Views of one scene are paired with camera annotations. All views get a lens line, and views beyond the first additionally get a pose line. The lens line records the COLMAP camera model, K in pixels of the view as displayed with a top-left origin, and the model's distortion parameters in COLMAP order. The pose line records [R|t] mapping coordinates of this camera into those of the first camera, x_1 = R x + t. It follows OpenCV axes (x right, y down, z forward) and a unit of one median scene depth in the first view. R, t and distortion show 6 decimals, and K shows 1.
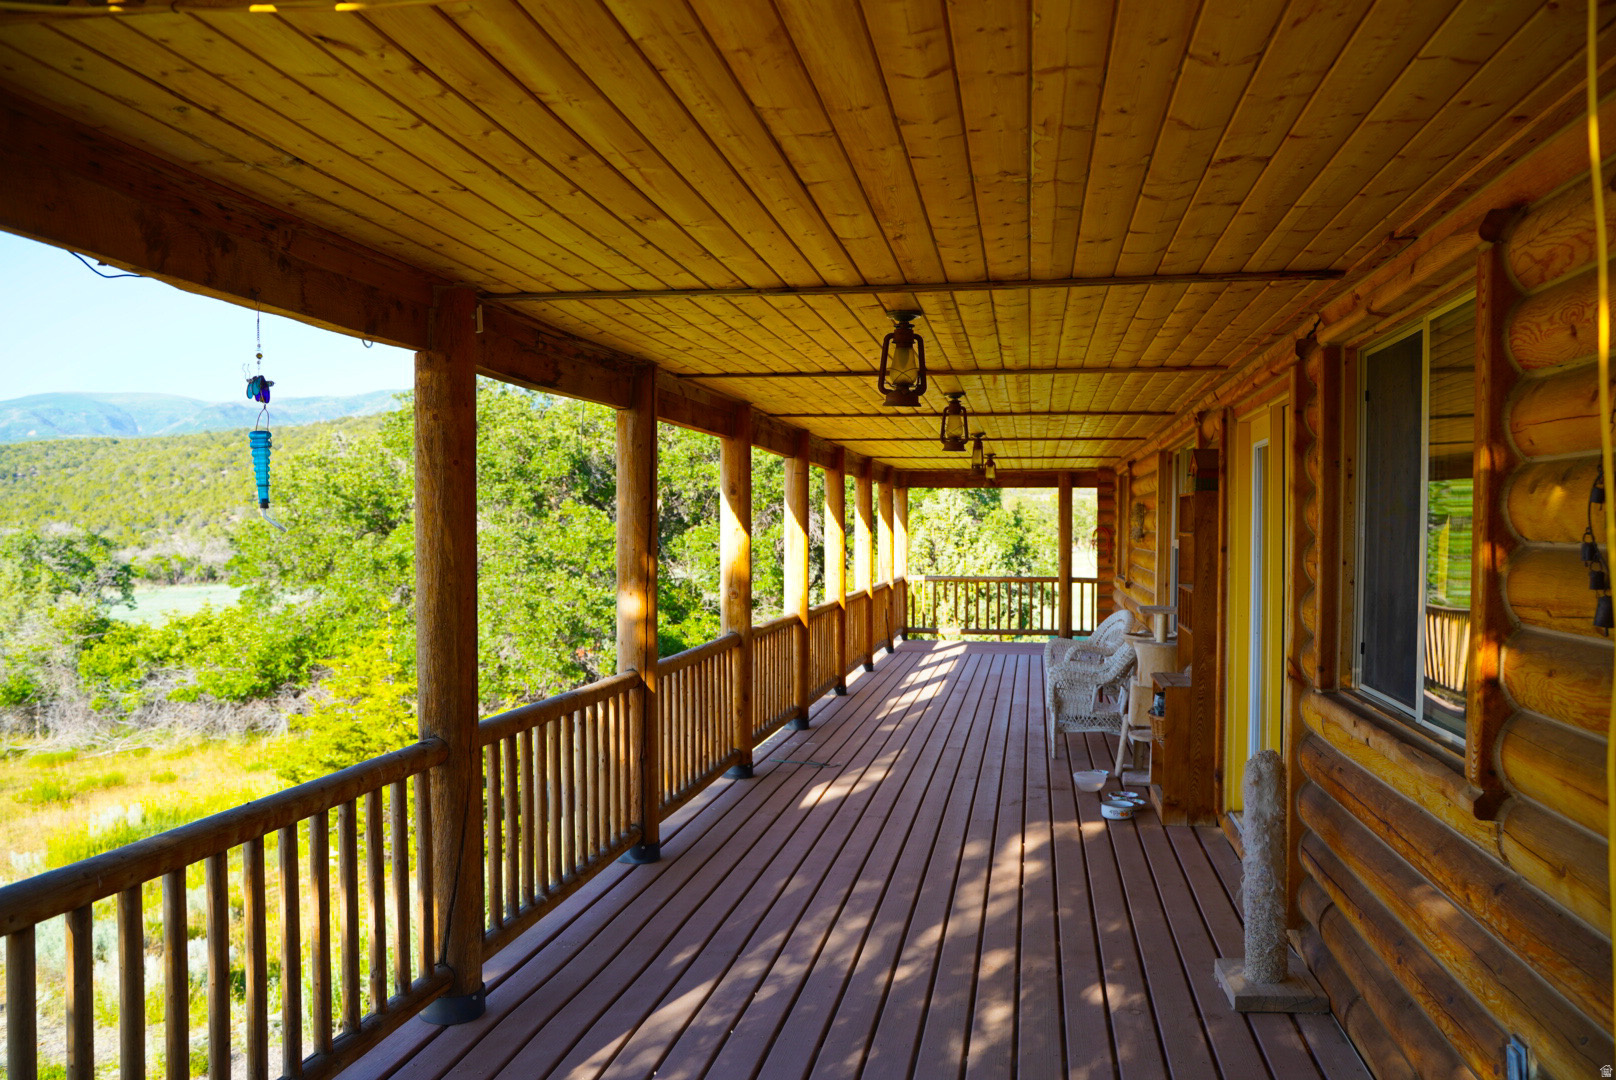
lens RADIAL K [[1310.2, 0, 808.0], [0, 1310.2, 540.0], [0, 0, 1]] dist [-0.119145, 0.097197]
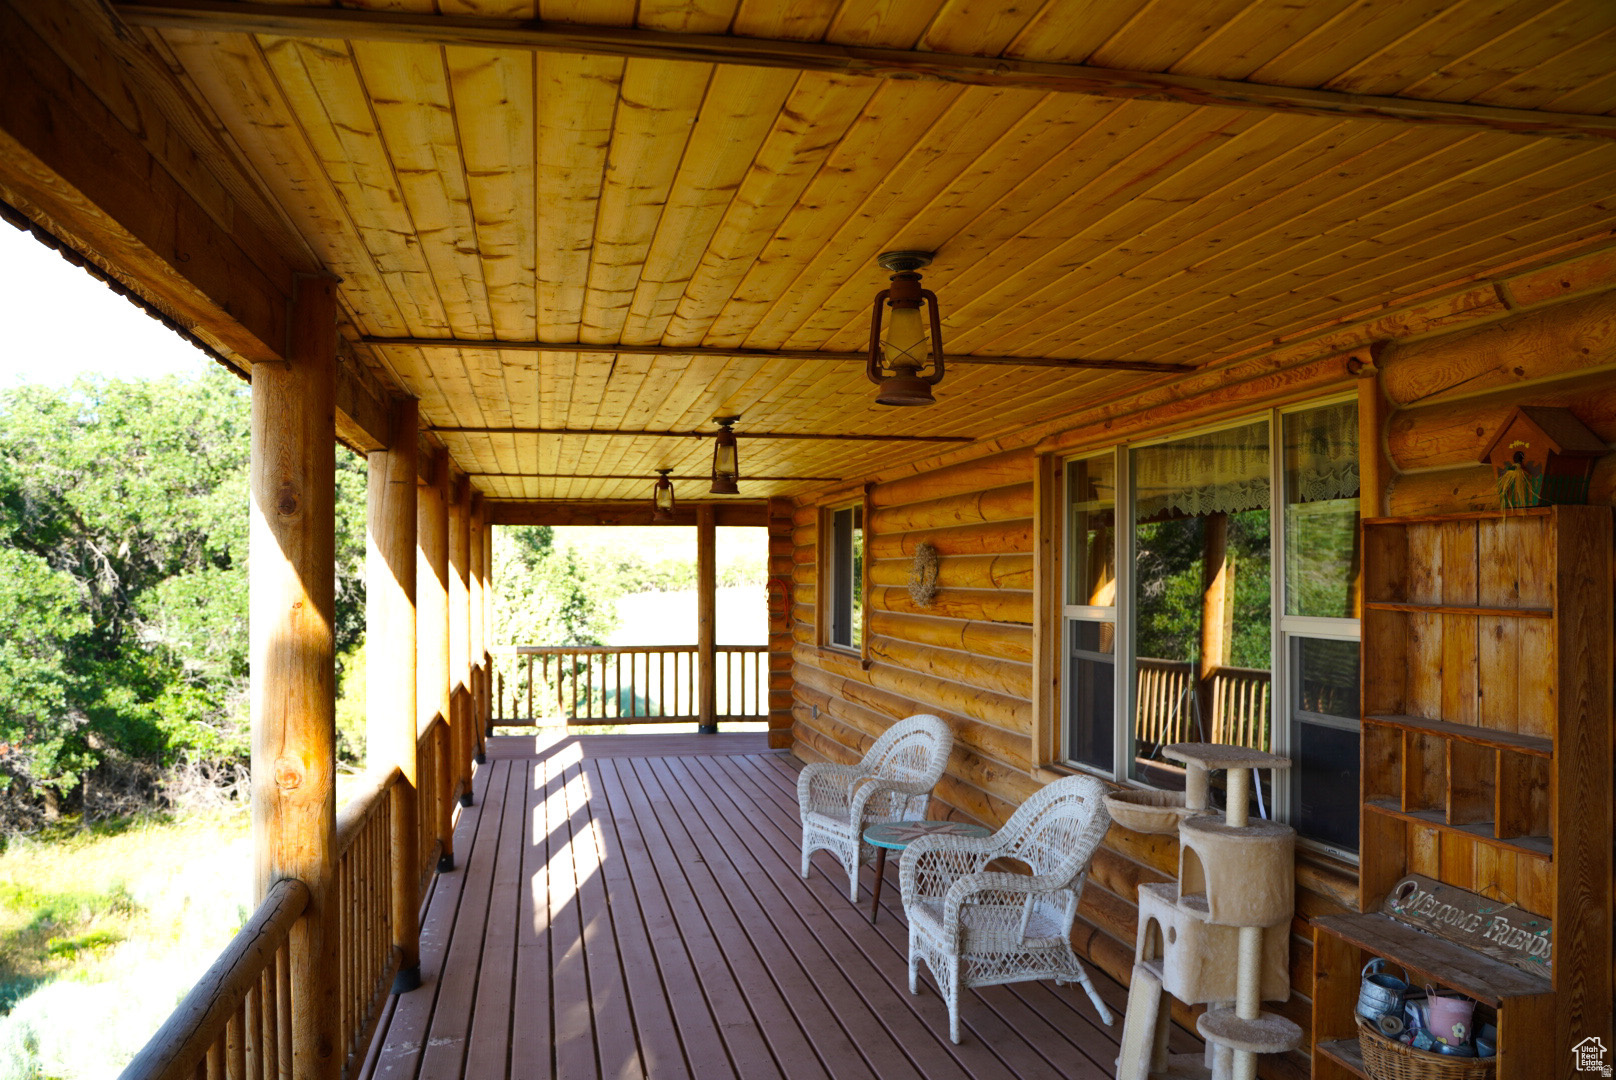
lens RADIAL K [[1318.5, 0, 808.7], [0, 1318.5, 551.1], [0, 0, 1]] dist [-0.115442, 0.134423]
pose [[0.931845, 0.001369, 0.362855, -0.012344], [0.008441, 0.999641, -0.025448, -0.003084], [-0.362759, 0.026776, 0.931498, 0.140302]]
